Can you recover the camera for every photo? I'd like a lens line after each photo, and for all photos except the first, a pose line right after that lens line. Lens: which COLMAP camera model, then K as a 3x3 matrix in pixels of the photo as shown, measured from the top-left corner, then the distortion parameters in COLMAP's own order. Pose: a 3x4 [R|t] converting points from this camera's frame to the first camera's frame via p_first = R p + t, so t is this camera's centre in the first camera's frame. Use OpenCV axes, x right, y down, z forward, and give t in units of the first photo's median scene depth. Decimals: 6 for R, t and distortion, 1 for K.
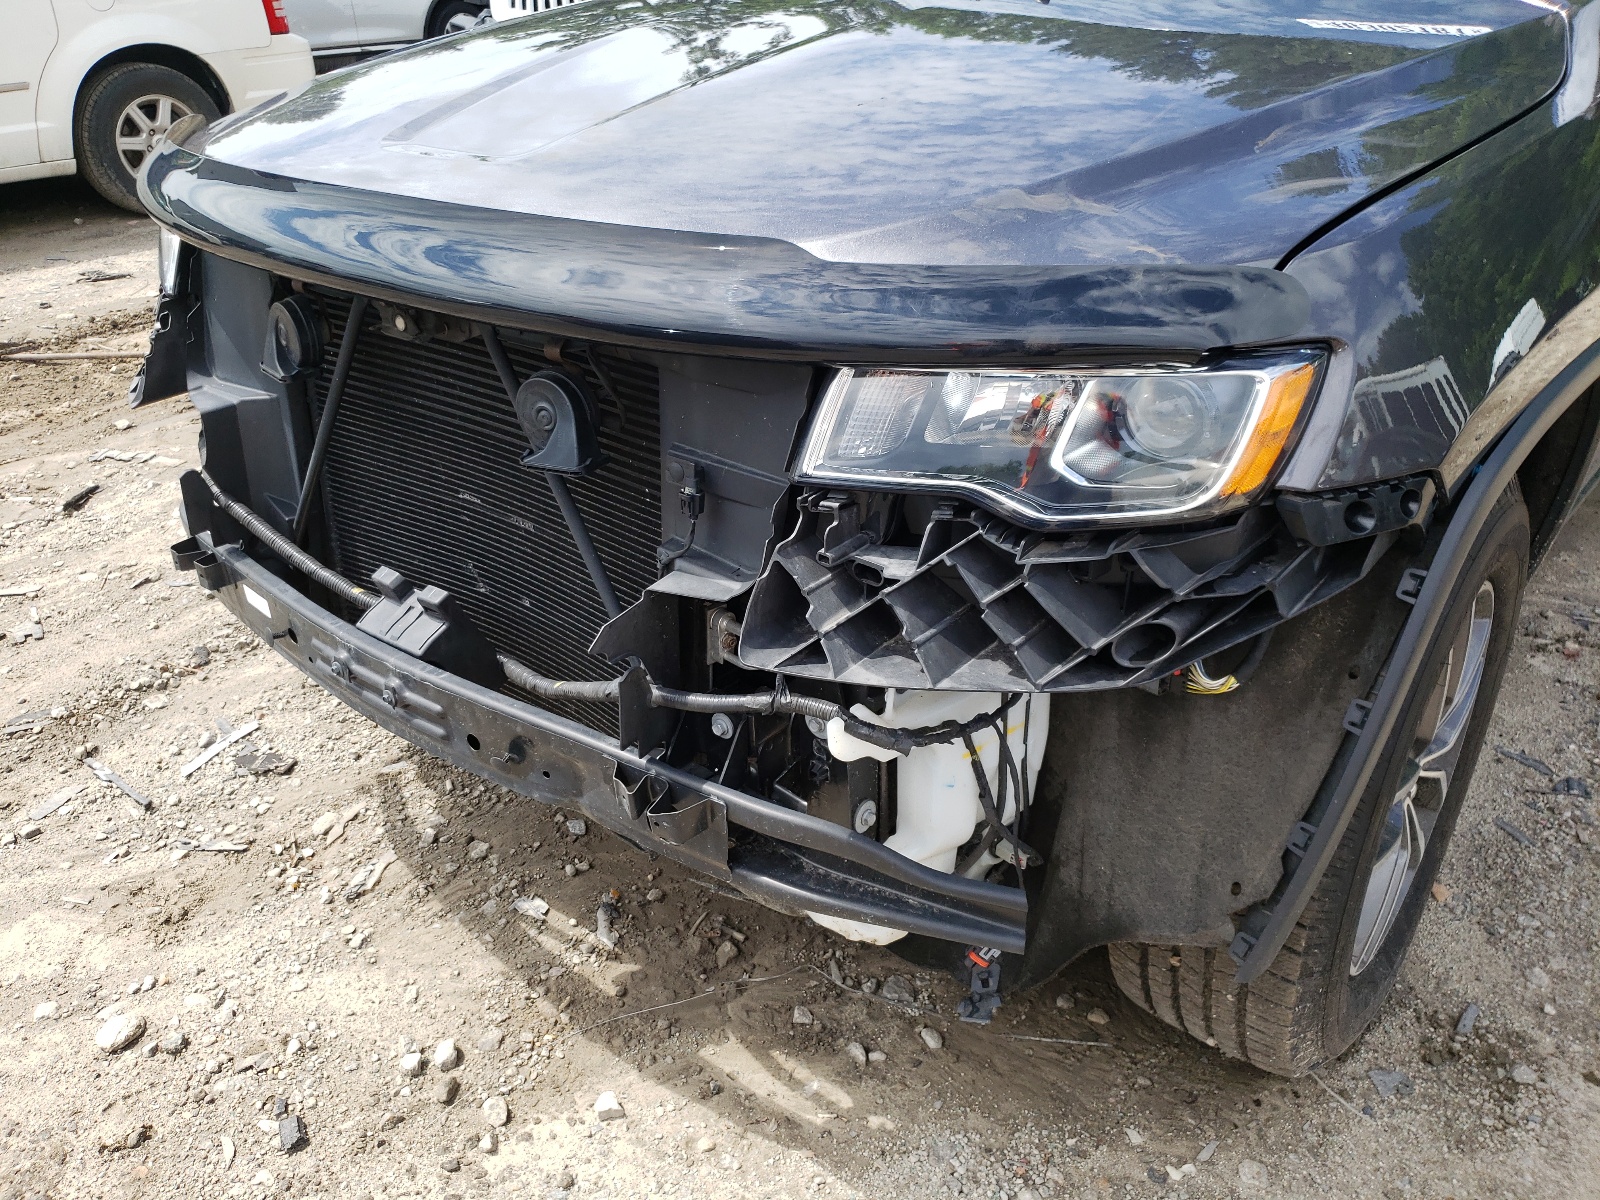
lens RADIAL K [[1207.8, 0, 800.0], [0, 1207.8, 600.0], [0, 0, 1]] dist [-0.004045, 0.036024]
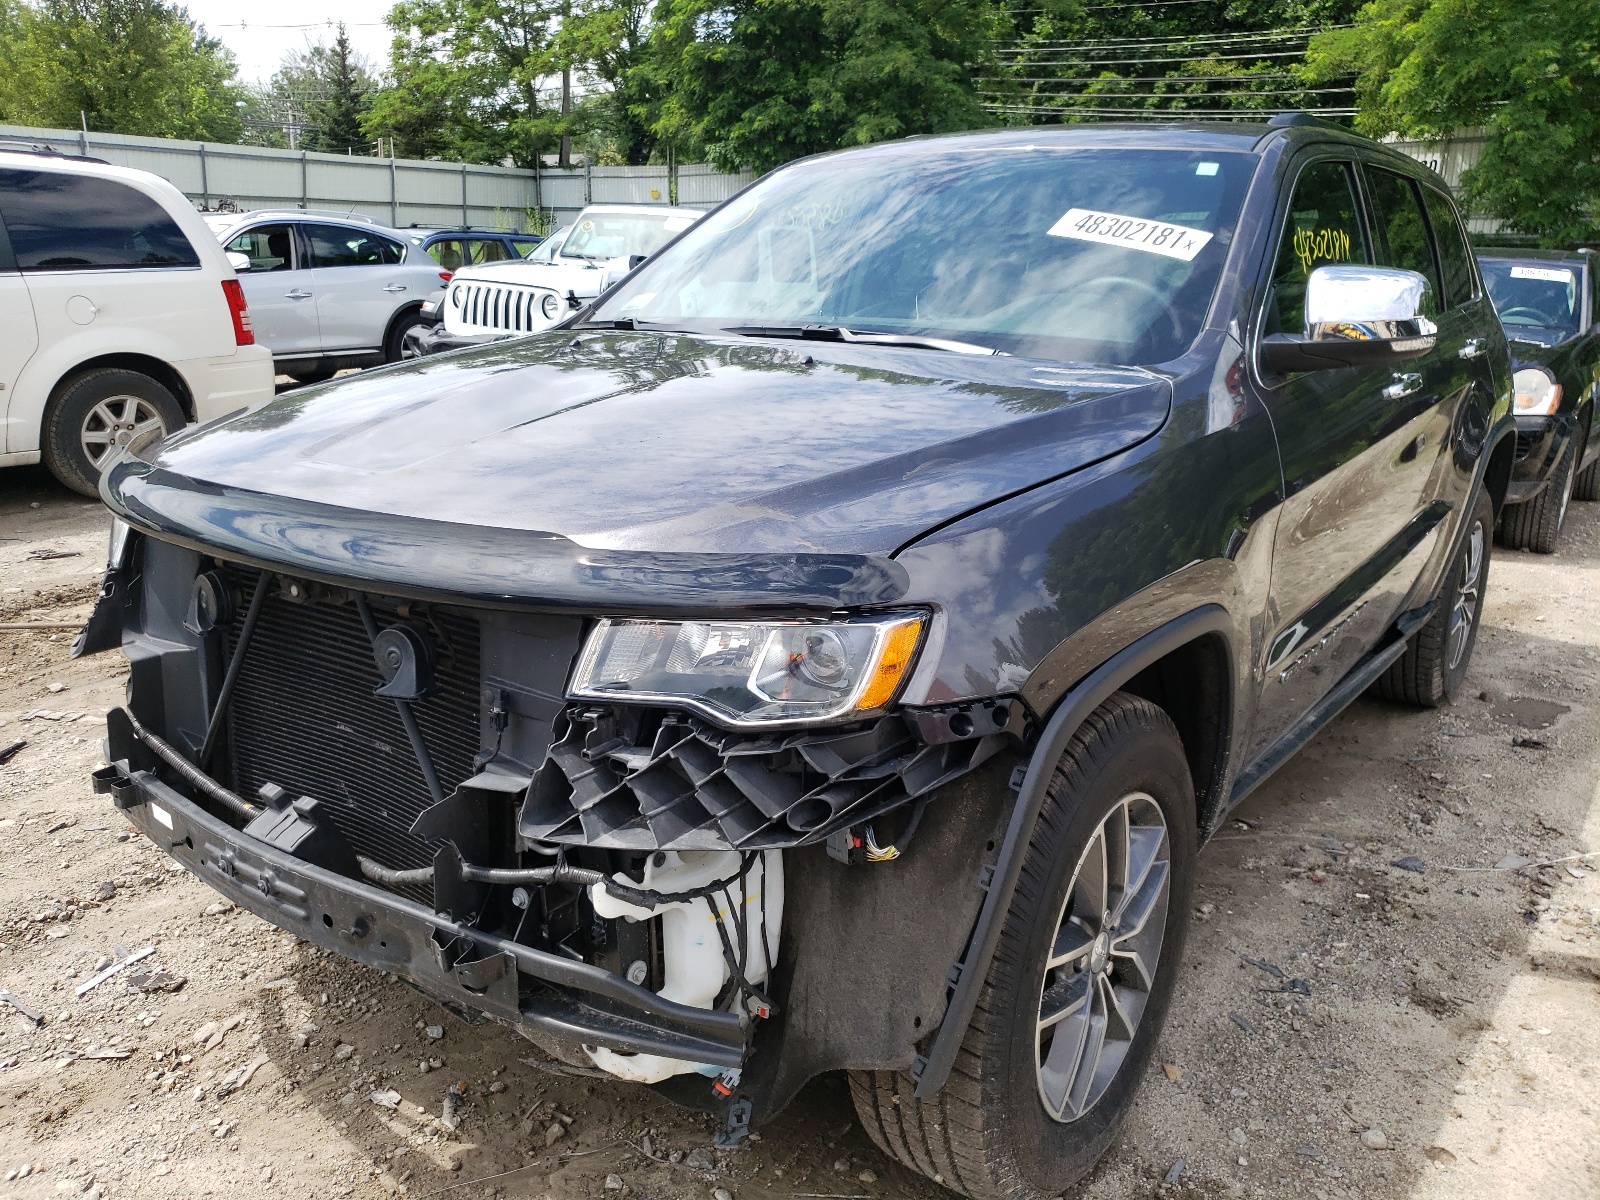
lens RADIAL K [[1197.6, 0, 803.0], [0, 1197.6, 634.6], [0, 0, 1]] dist [-0.033461, 0.083092]
pose [[0.998501, 0.006661, 0.054321, 0.113225], [0.004282, 0.980016, -0.198870, 0.058824], [-0.054560, 0.198805, 0.978519, -0.216959]]
